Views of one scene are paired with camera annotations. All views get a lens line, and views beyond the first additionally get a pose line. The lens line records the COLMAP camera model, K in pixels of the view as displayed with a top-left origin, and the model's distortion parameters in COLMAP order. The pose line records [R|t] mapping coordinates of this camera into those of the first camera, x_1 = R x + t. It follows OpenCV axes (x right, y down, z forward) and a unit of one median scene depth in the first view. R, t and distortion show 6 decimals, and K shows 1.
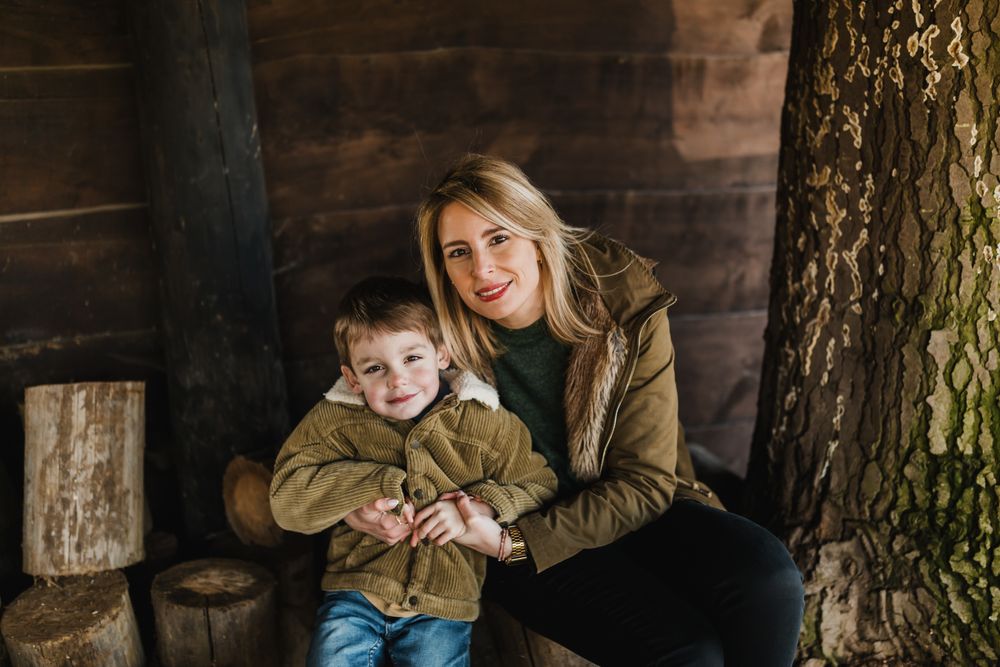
lens RADIAL K [[987.0, 0, 500.0], [0, 987.0, 333.5], [0, 0, 1]] dist [0.004872, 0.001626]
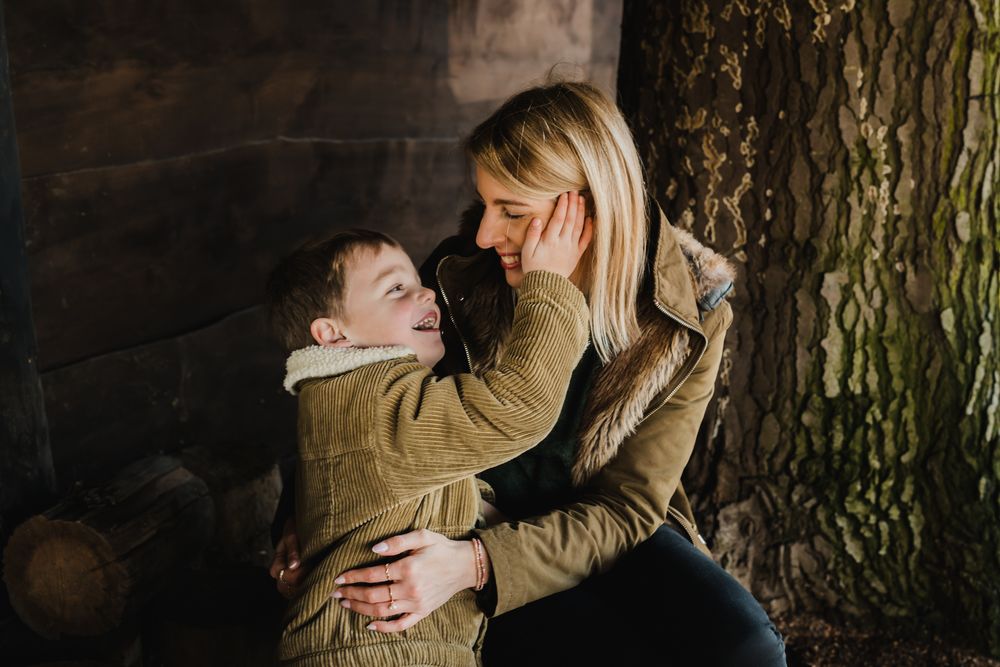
lens RADIAL K [[1151.2, 0, 518.6], [0, 1151.2, 279.0], [0, 0, 1]] dist [0.011531, 0.002363]
pose [[0.880325, -0.067988, 0.469473, -0.360779], [0.078900, 0.996876, -0.003582, -0.016537], [-0.467763, 0.040194, 0.882940, 0.116530]]
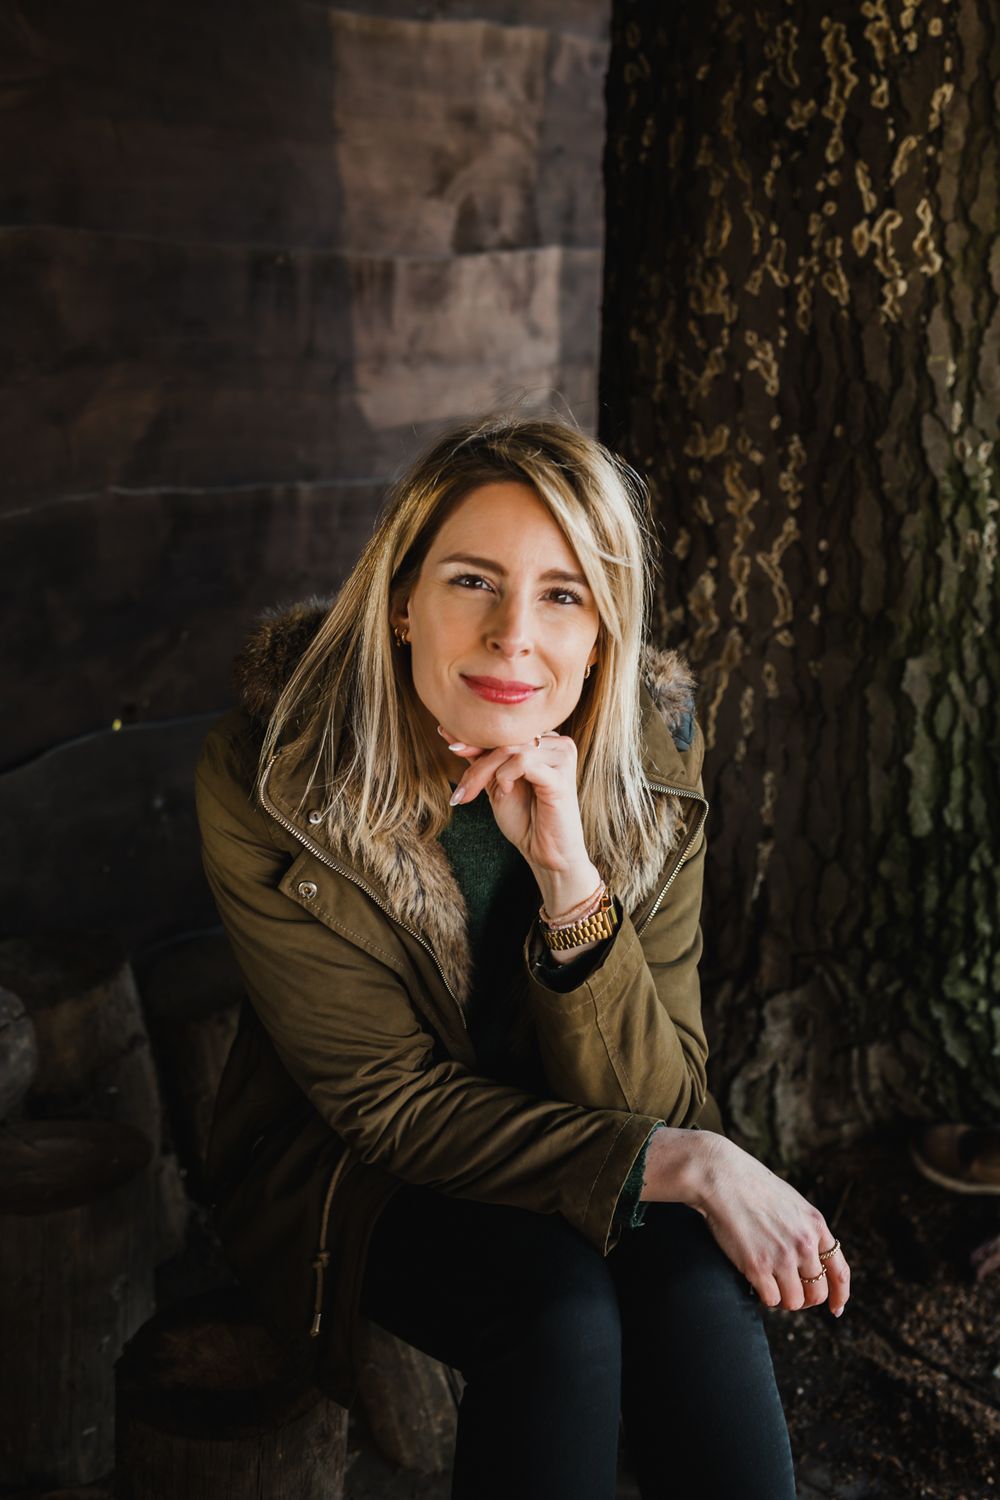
lens RADIAL K [[1530.2, 0, 502.5], [0, 1530.2, 724.0], [0, 0, 1]] dist [0.011476, -0.004061]
pose [[0.869394, -0.121346, 0.478988, -0.308174], [0.116224, 0.992399, 0.040457, -0.032353], [-0.480256, 0.020497, 0.876889, 0.193346]]
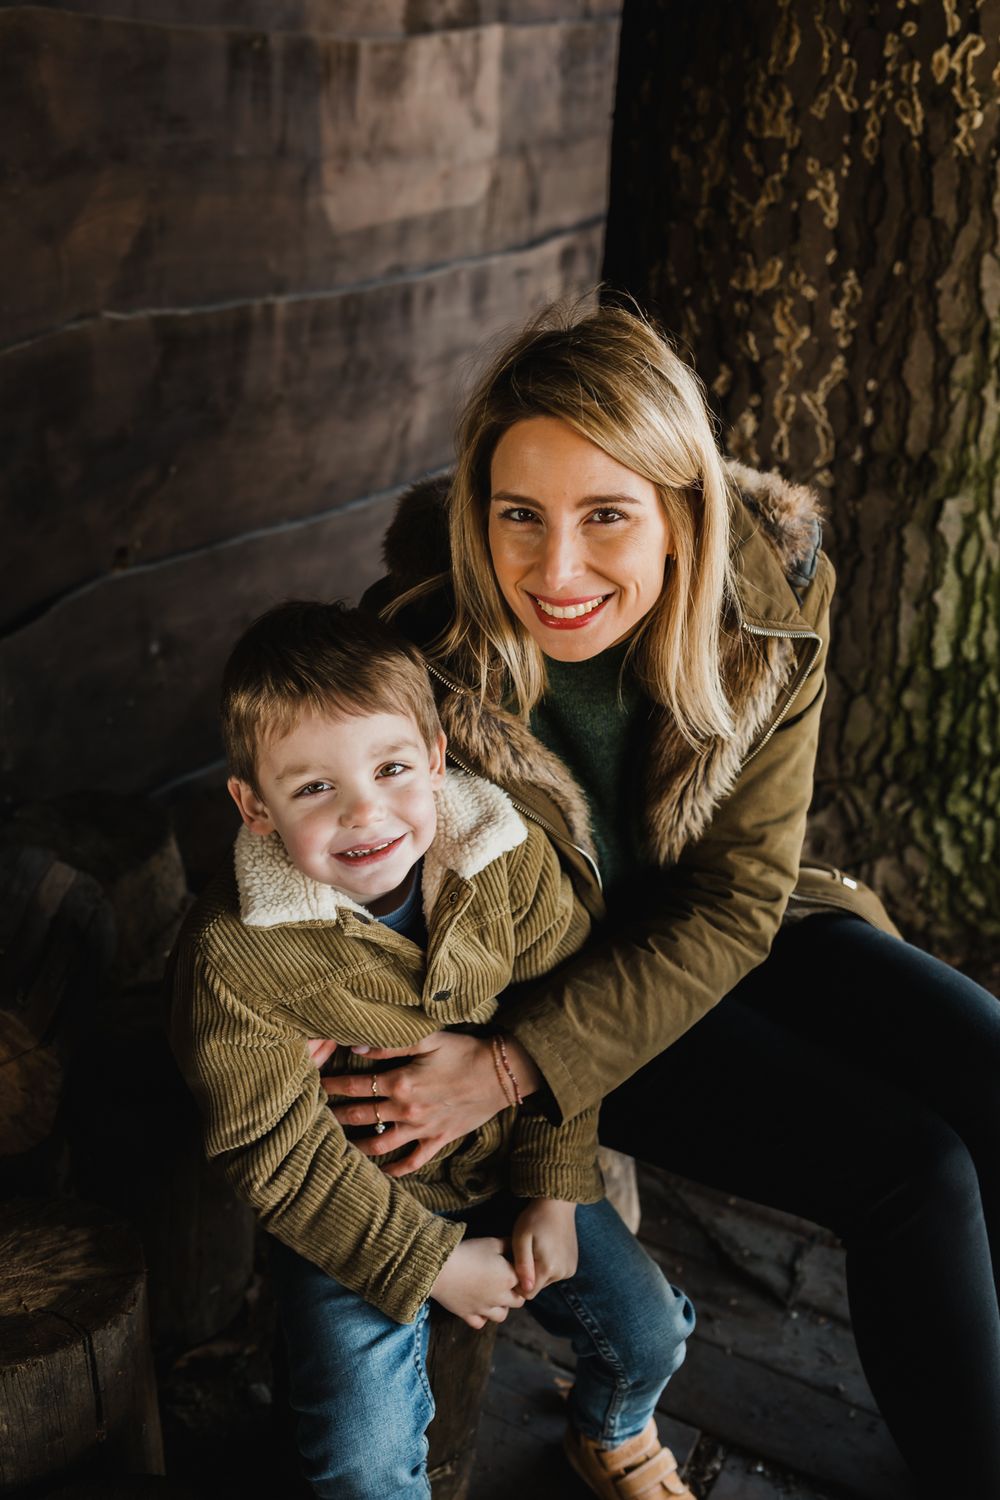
lens RADIAL K [[1480.5, 0, 500.0], [0, 1480.5, 750.0], [0, 0, 1]] dist [0.004872, 0.001626]
pose [[0.764880, -0.246504, 0.595142, -0.456387], [0.119299, 0.962111, 0.245175, -0.122177], [-0.633029, -0.116529, 0.765307, 0.355580]]
